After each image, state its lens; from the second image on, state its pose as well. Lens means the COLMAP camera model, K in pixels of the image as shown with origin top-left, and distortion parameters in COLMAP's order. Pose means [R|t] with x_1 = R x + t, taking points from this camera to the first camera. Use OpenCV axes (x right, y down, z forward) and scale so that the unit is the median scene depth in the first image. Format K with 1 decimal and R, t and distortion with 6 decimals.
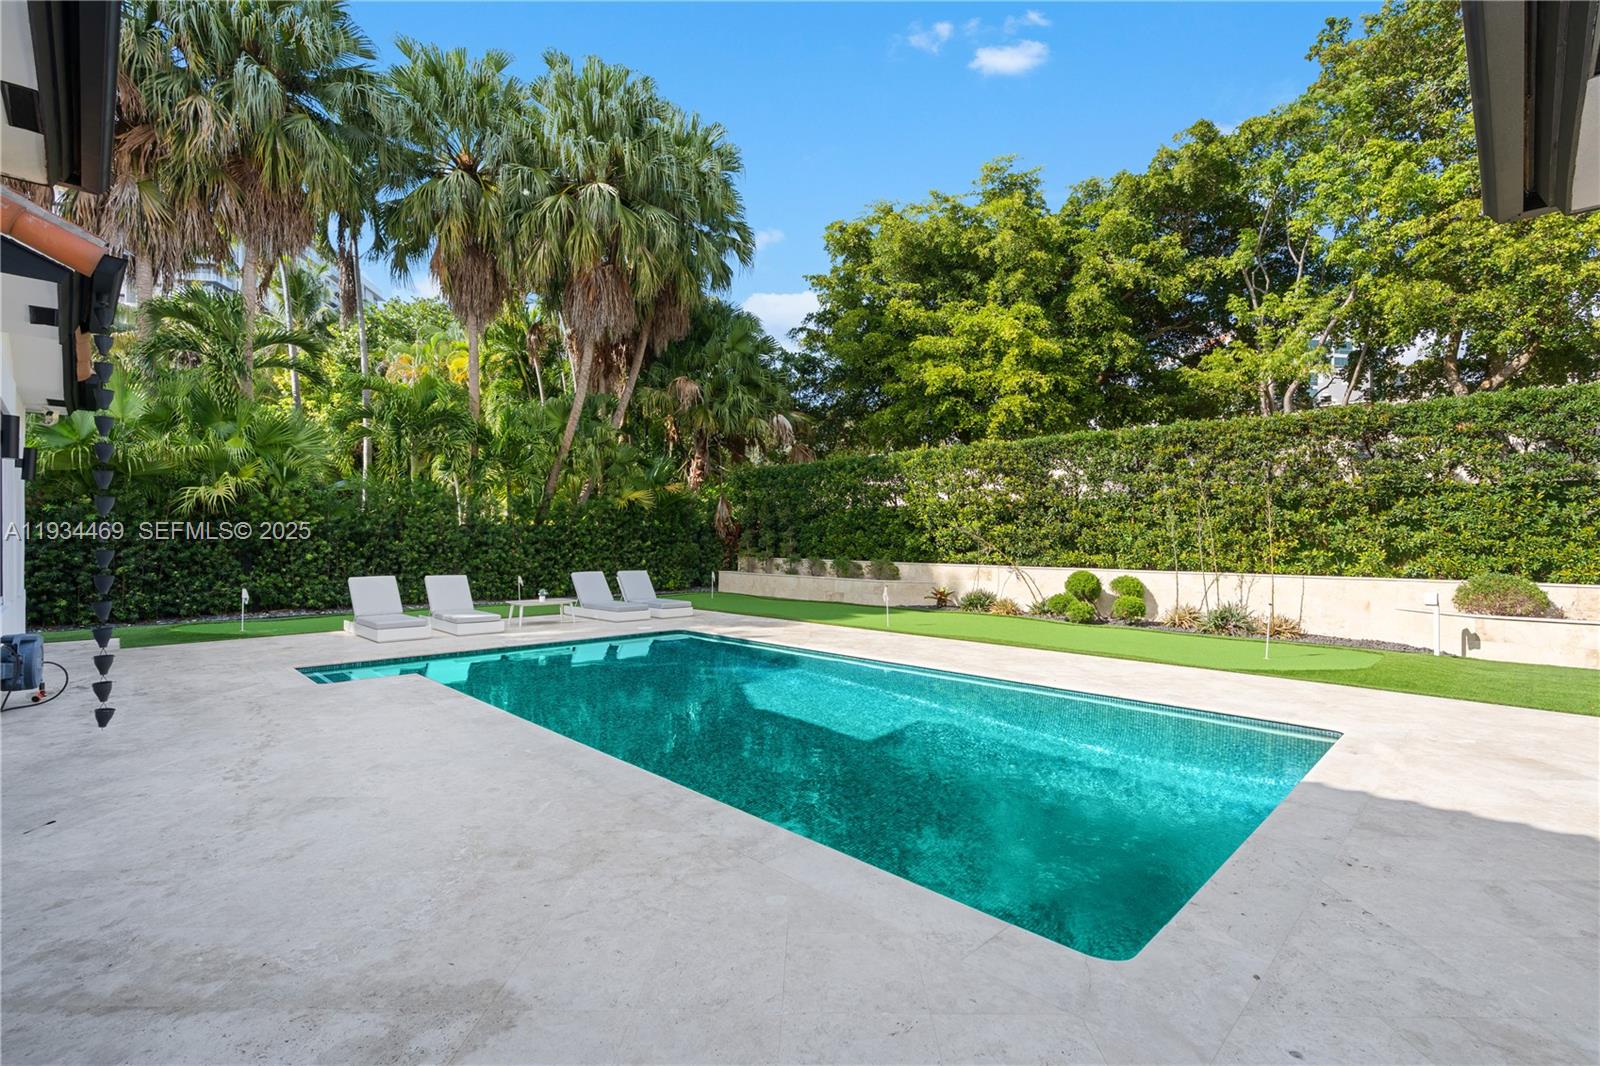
lens RADIAL K [[727.0, 0, 803.2], [0, 727.0, 539.6], [0, 0, 1]] dist [-0.003539, 0.000766]
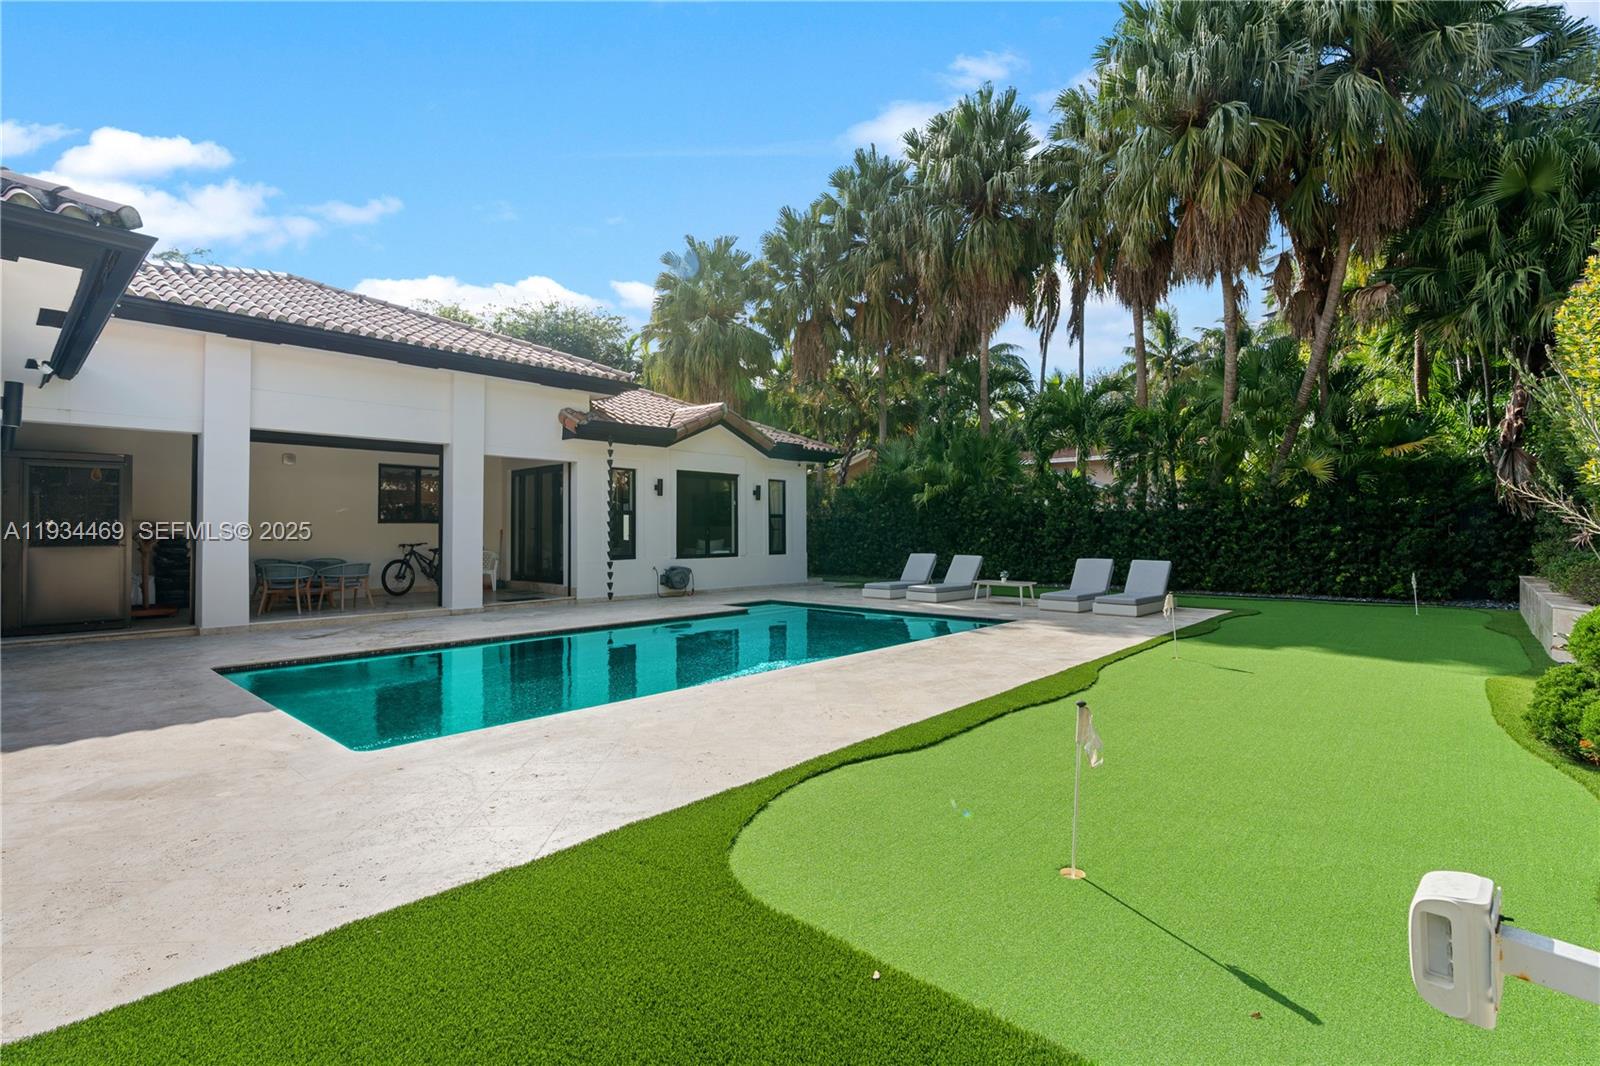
lens RADIAL K [[734.8, 0, 818.0], [0, 734.8, 513.0], [0, 0, 1]] dist [-0.004135, 0.000028]
pose [[0.072694, -0.026910, -0.996991, 0.561910], [0.005421, 0.999632, -0.026586, 0.007054], [0.997340, -0.003472, 0.072813, 0.507694]]
